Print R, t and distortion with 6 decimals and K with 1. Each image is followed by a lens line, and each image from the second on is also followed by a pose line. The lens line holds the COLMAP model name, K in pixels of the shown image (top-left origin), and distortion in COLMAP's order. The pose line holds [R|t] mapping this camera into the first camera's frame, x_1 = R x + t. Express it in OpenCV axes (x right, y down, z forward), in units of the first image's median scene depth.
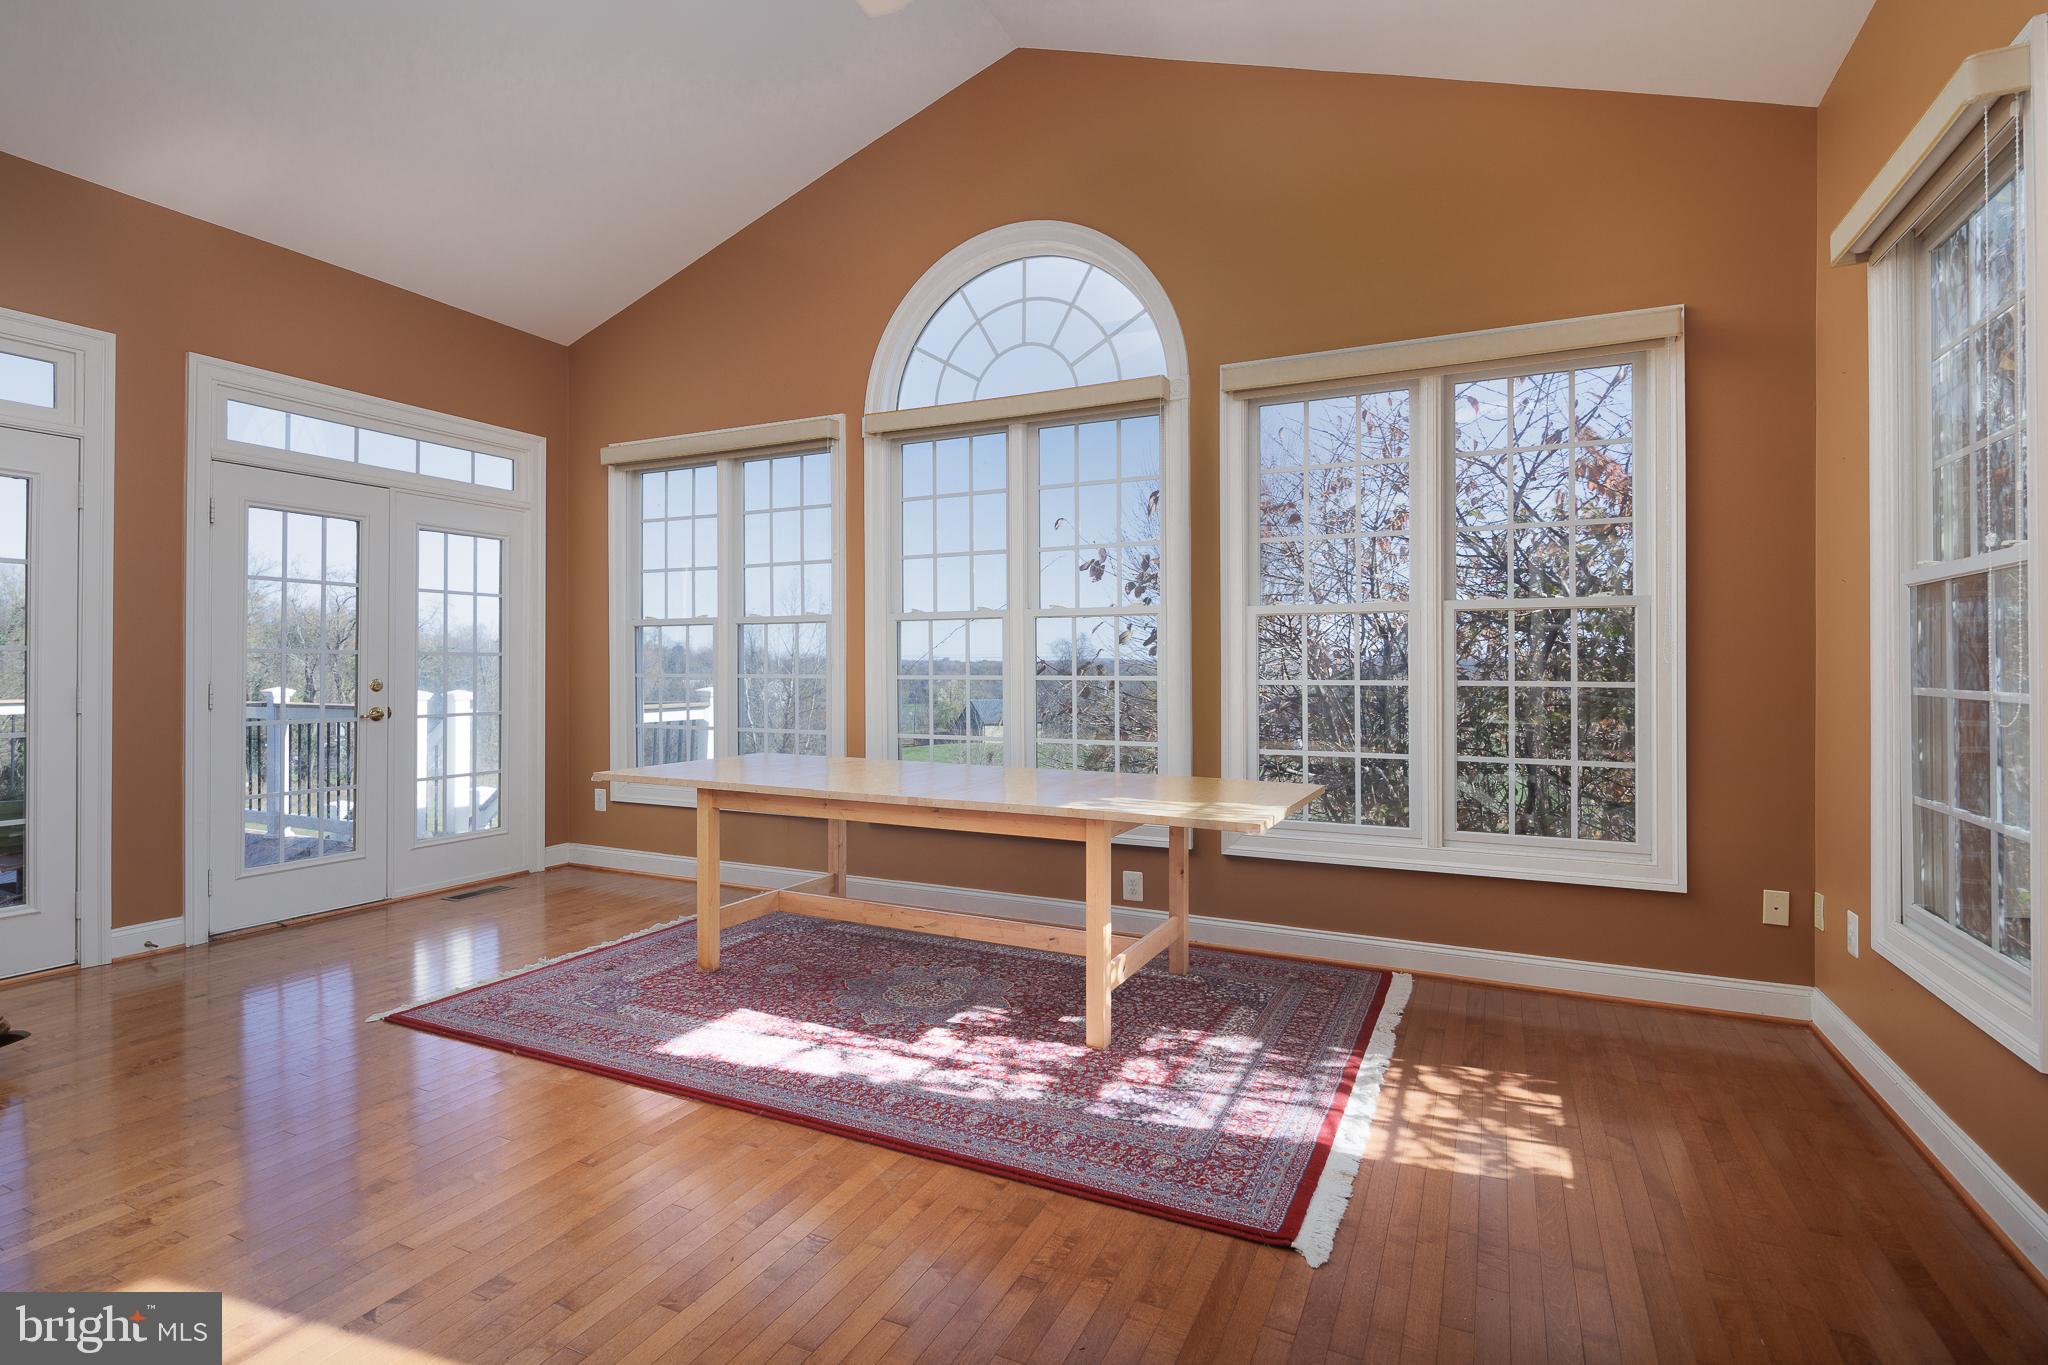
lens RADIAL K [[1003.2, 0, 1016.5], [0, 1003.2, 686.0], [0, 0, 1]] dist [-0.001185, -0.000798]
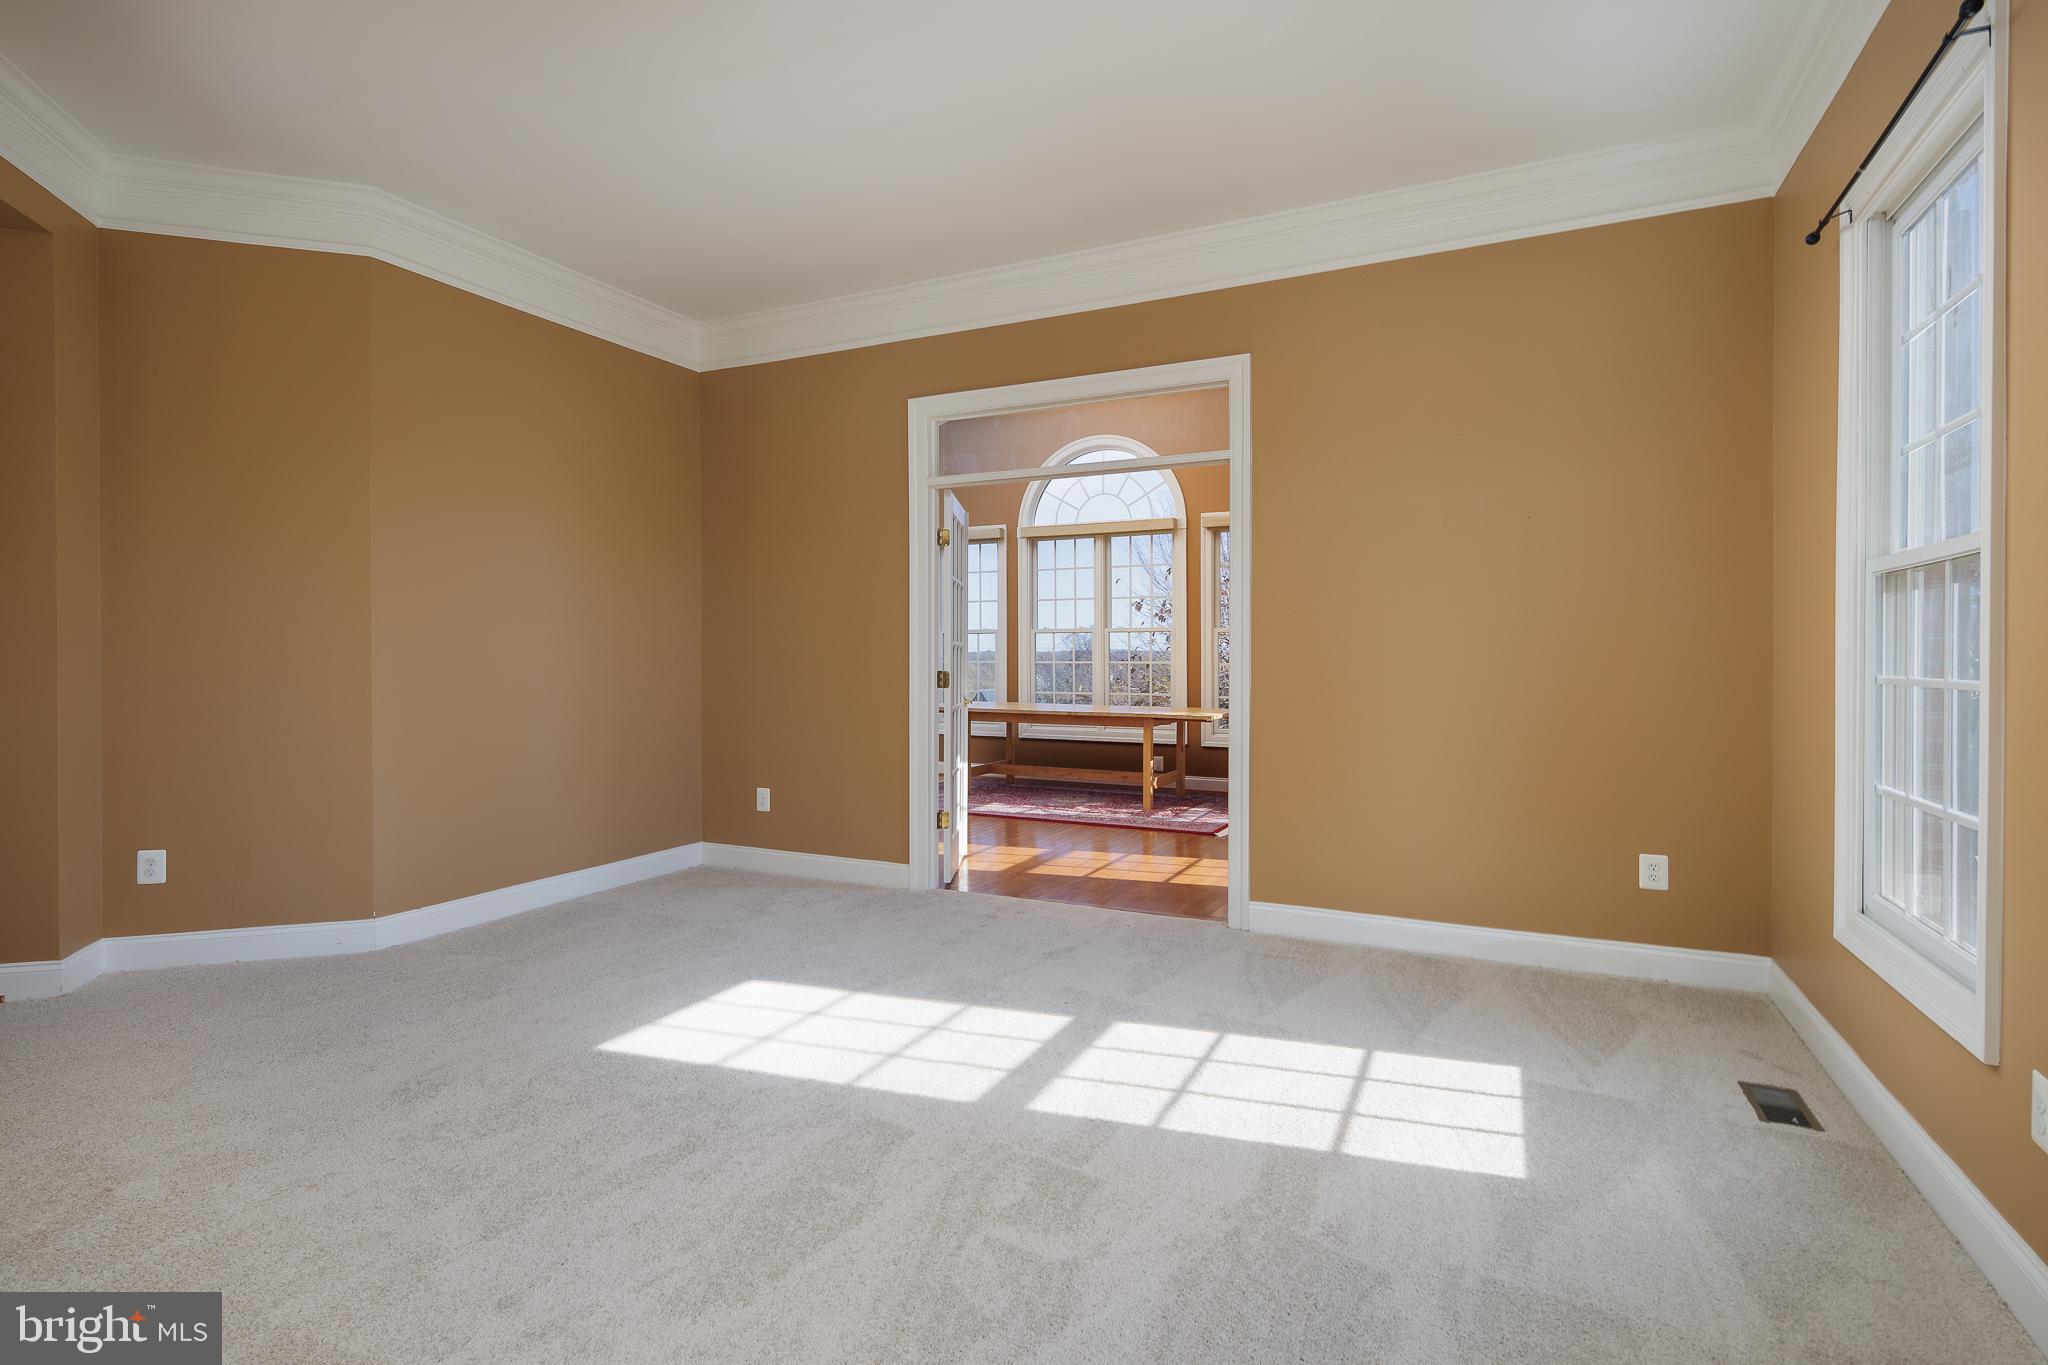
lens RADIAL K [[1003.2, 0, 1016.5], [0, 1003.2, 686.0], [0, 0, 1]] dist [-0.001185, -0.000798]
pose [[0.999990, -0.001682, 0.004060, -0.168791], [0.001619, 0.999878, 0.015535, 0.007548], [-0.004085, -0.015528, 0.999871, -0.963317]]
